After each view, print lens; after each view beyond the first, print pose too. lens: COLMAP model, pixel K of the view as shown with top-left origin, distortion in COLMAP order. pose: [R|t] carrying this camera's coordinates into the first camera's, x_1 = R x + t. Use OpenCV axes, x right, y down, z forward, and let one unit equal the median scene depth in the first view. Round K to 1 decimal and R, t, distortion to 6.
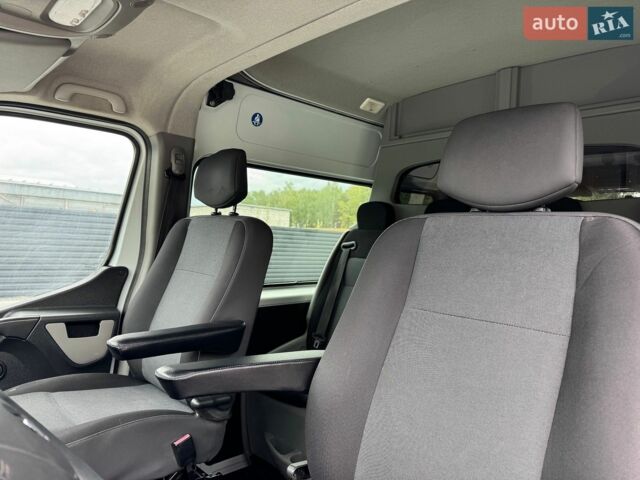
lens RADIAL K [[462.9, 0, 316.8], [0, 462.9, 239.6], [0, 0, 1]] dist [0.054333, -0.045815]
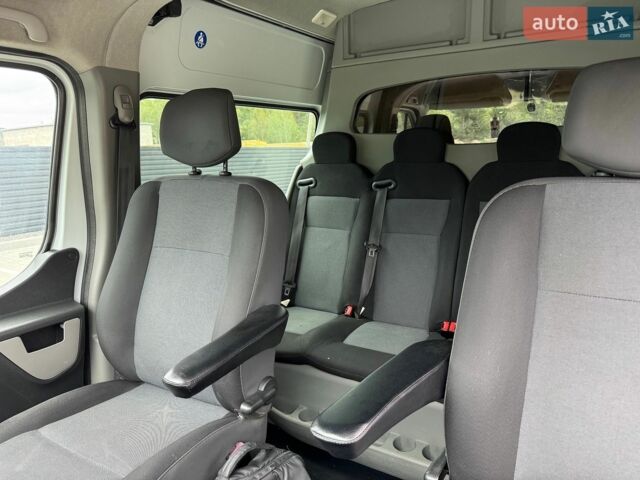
lens RADIAL K [[462.9, 0, 322.9], [0, 462.9, 243.6], [0, 0, 1]] dist [0.054333, -0.045815]
pose [[0.952506, -0.133796, 0.273554, -0.231080], [0.075432, 0.973977, 0.213725, -0.087298], [-0.295031, -0.182940, 0.937811, 0.146081]]
